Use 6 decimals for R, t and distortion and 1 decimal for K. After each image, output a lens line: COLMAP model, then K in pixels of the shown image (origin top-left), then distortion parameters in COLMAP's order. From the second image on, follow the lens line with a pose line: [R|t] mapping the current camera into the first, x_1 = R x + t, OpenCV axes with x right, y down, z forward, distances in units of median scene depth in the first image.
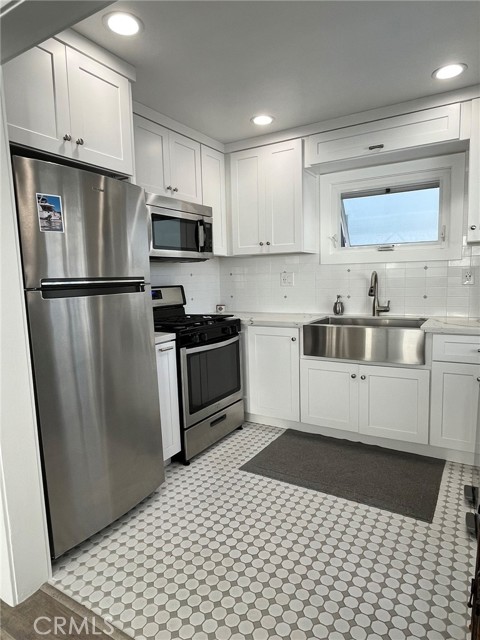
lens RADIAL K [[378.6, 0, 240.4], [0, 378.6, 318.4], [0, 0, 1]] dist [0.002080, -0.001766]
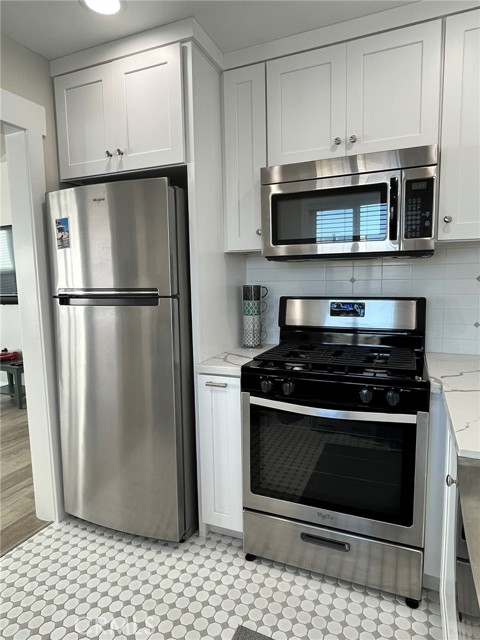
lens RADIAL K [[378.6, 0, 239.5], [0, 378.6, 322.9], [0, 0, 1]] dist [0.002080, -0.001766]
pose [[0.163894, 0.134084, -0.977323, 0.592608], [-0.098160, 0.988019, 0.119090, -0.150173], [0.981582, 0.076416, 0.175092, 1.033009]]
